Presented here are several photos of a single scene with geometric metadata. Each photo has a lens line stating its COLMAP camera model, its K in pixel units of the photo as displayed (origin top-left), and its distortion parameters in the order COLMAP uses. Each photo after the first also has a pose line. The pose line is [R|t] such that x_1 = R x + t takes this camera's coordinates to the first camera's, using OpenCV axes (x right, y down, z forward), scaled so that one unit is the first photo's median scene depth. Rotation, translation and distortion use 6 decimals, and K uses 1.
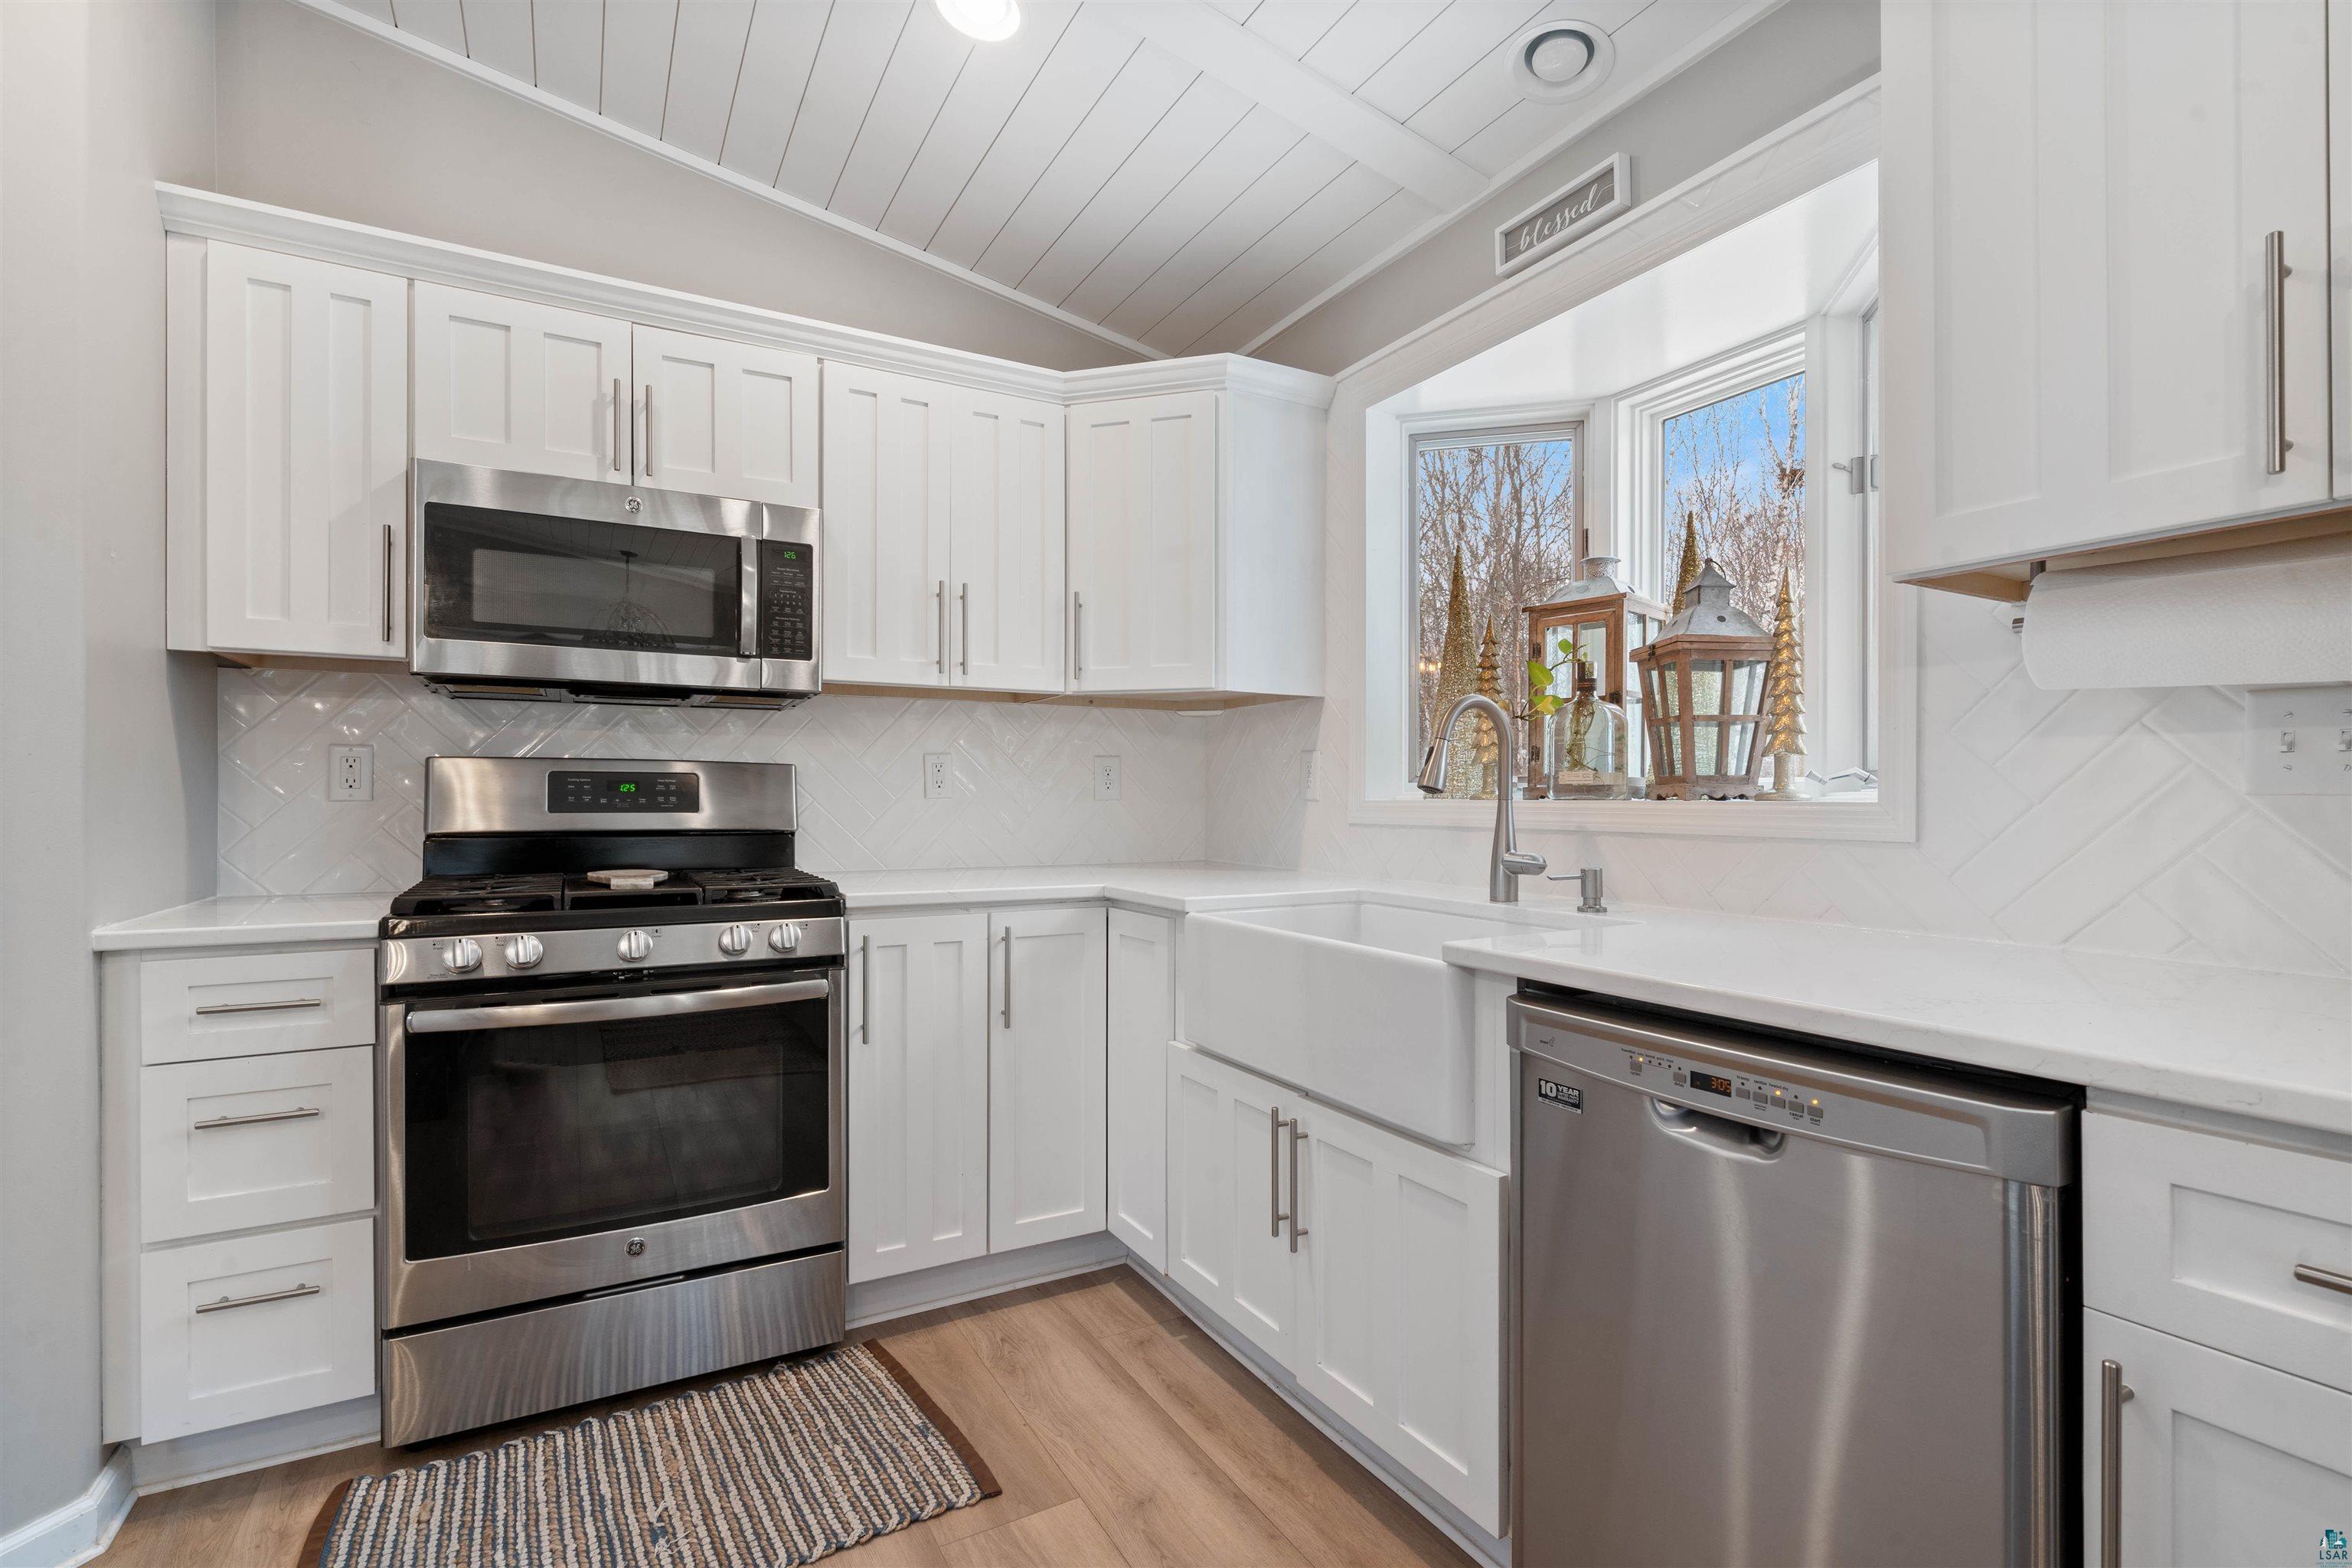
lens RADIAL K [[1096.9, 0, 1180.9], [0, 1096.9, 804.6], [0, 0, 1]] dist [-0.004262, 0.002339]
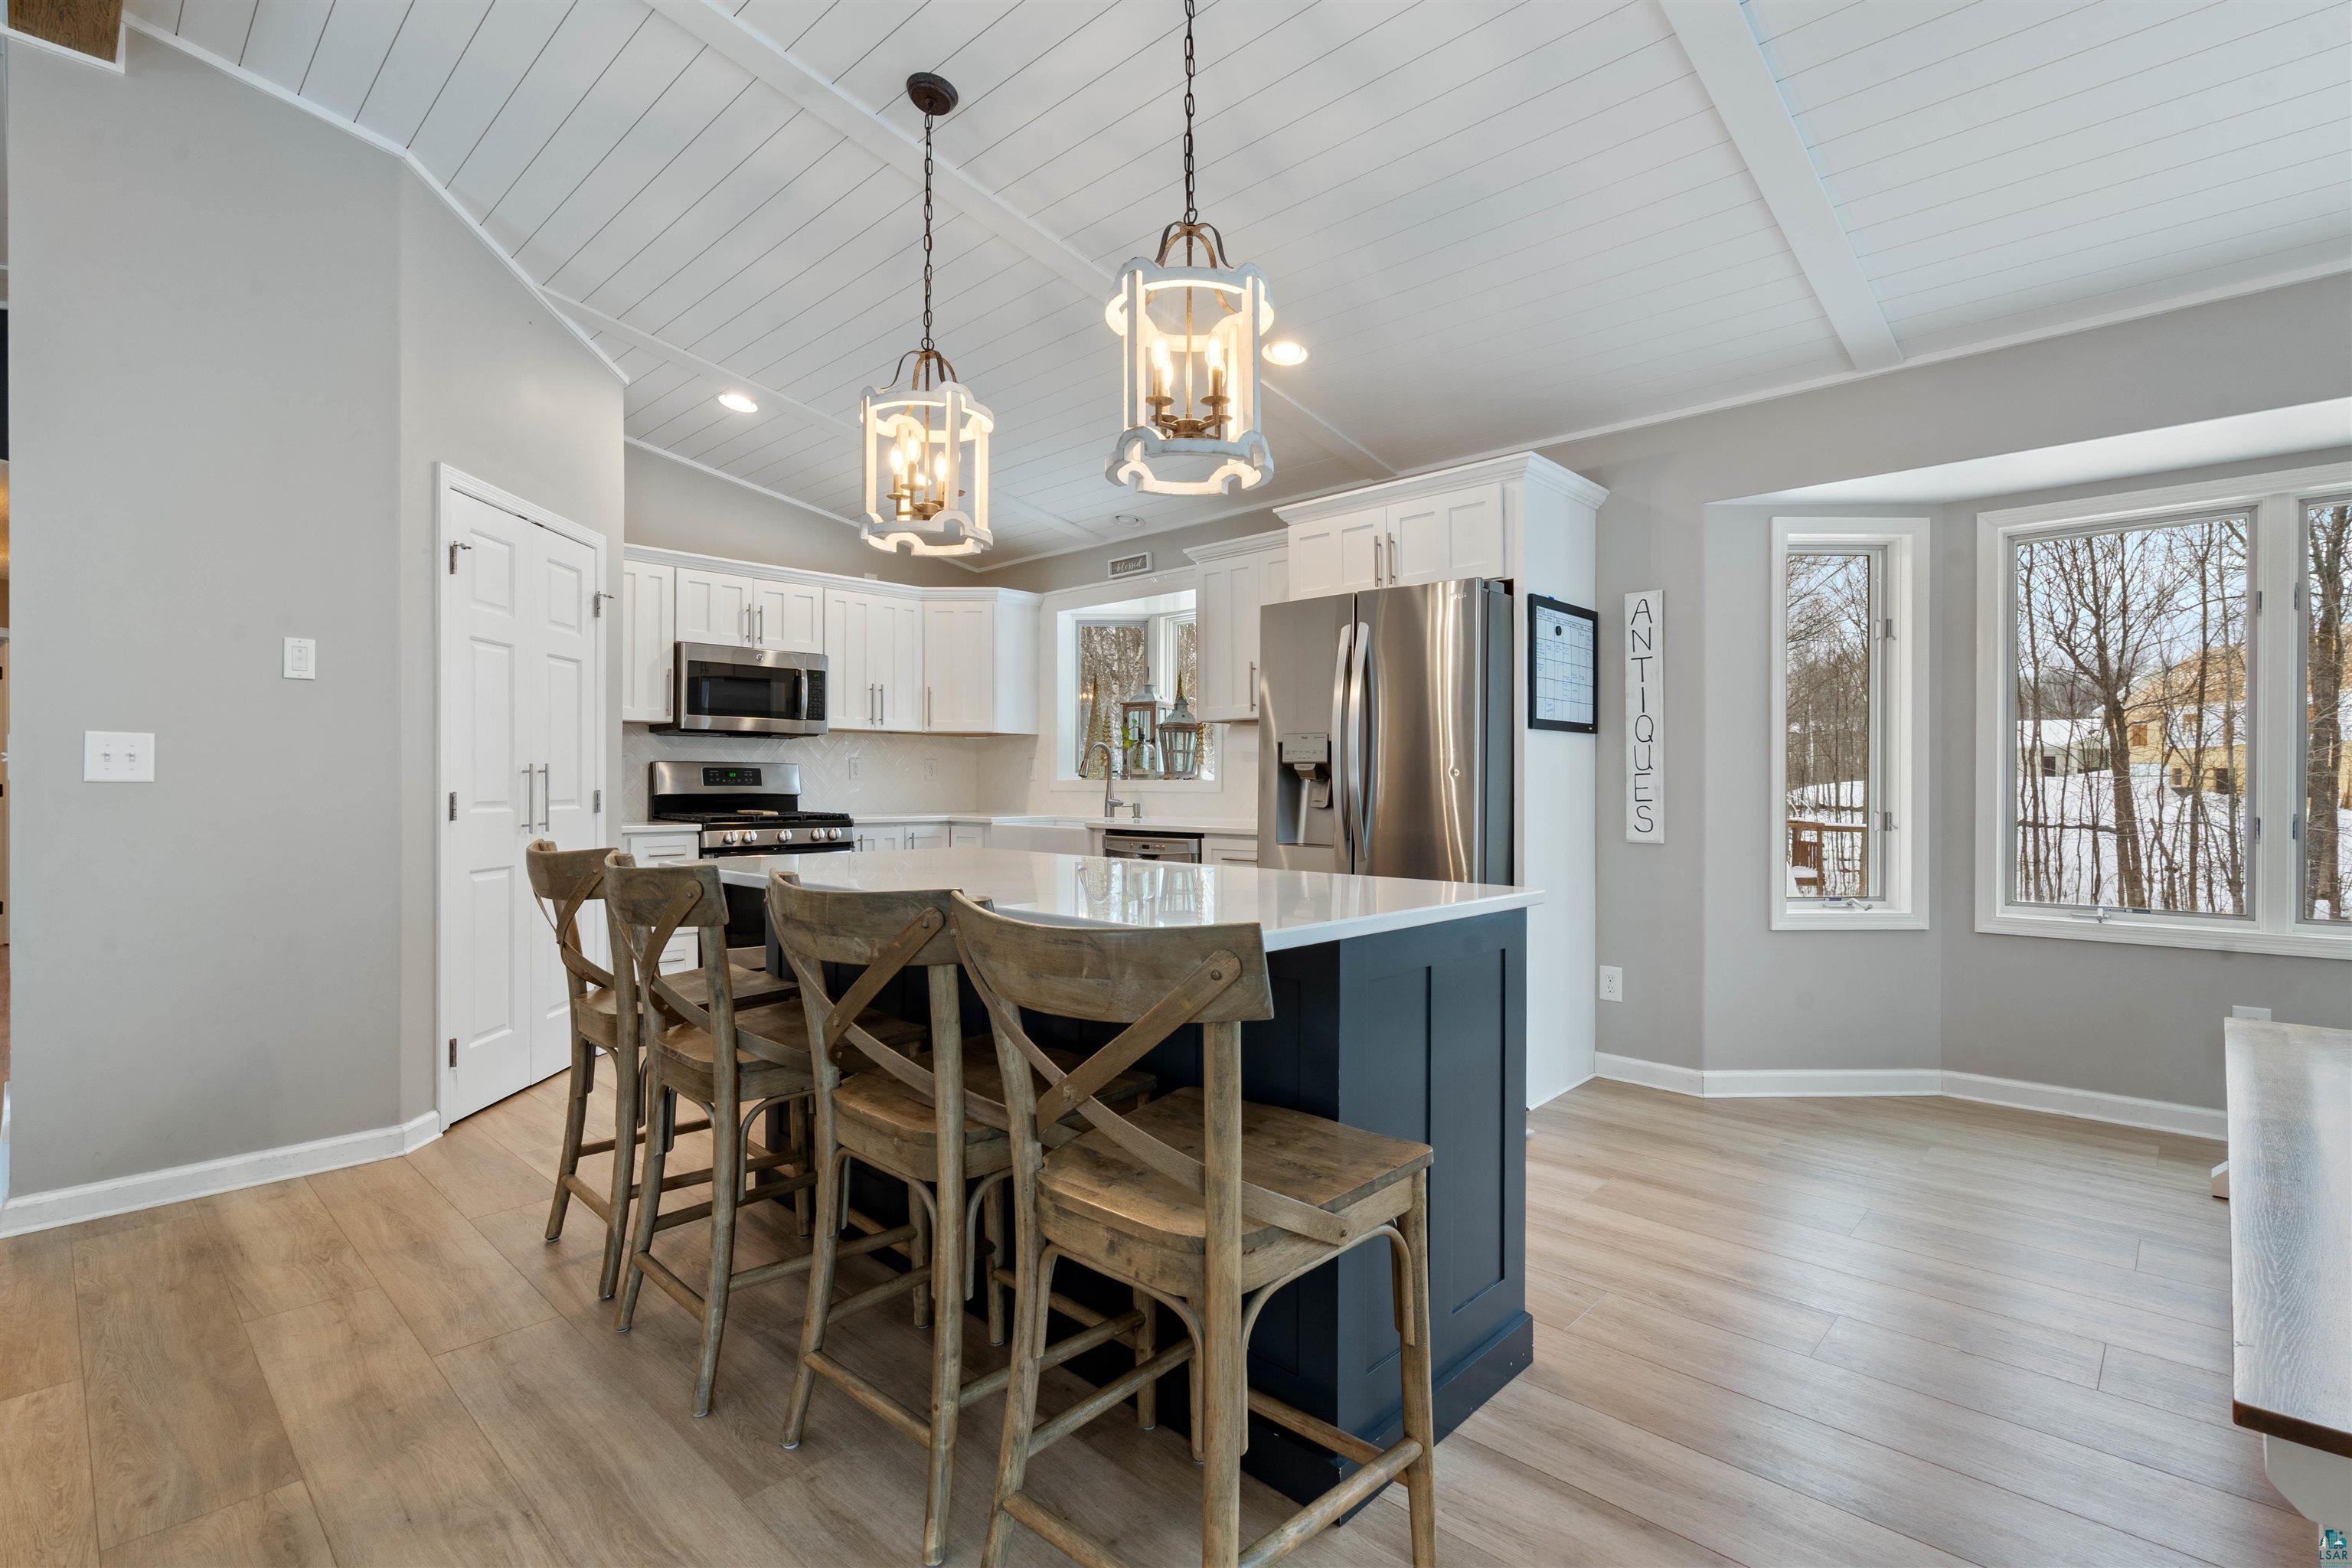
lens RADIAL K [[1096.9, 0, 1232.2], [0, 1096.9, 781.6], [0, 0, 1]] dist [-0.004262, 0.002339]
pose [[0.941779, -0.000460, 0.336232, -0.329223], [0.002693, 0.999977, -0.006172, 0.016967], [-0.336221, 0.006718, 0.941759, -1.623712]]
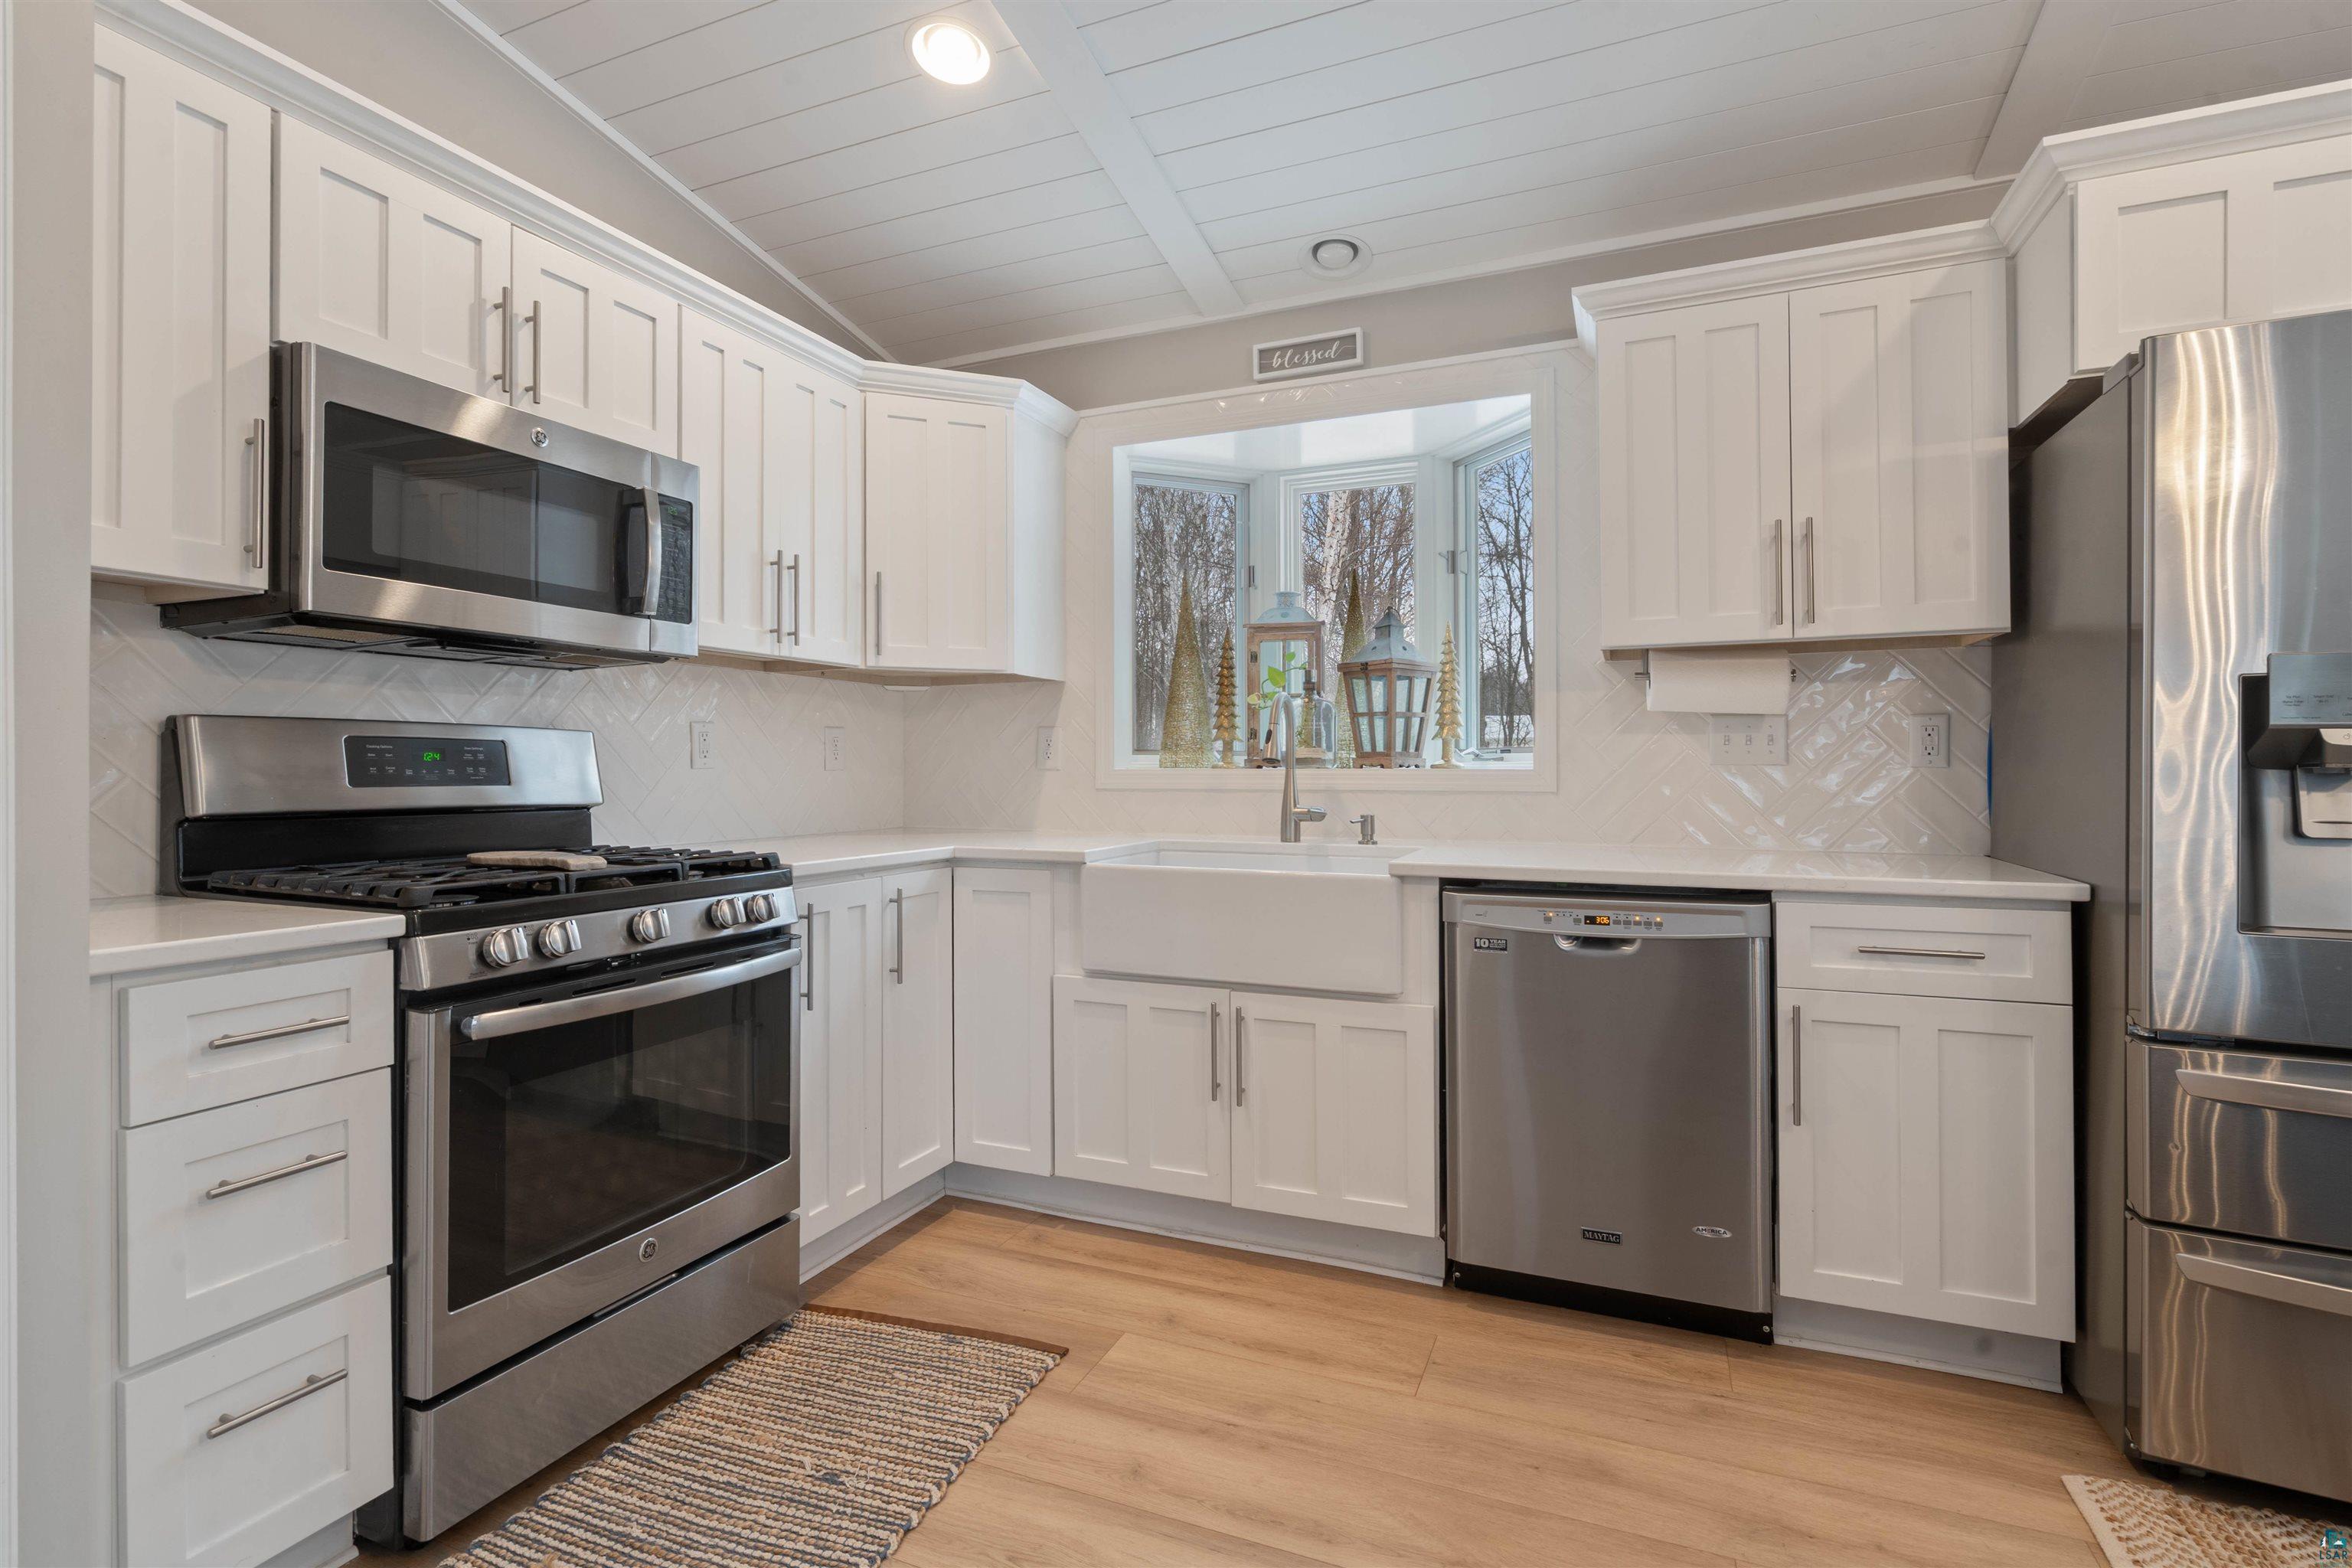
lens RADIAL K [[1096.9, 0, 1214.4], [0, 1096.9, 773.3], [0, 0, 1]] dist [-0.004262, 0.002339]
pose [[0.786399, -0.005086, 0.617698, -0.617262], [0.006393, 0.999980, 0.000095, 0.001236], [-0.617686, 0.003874, 0.786416, -0.030232]]
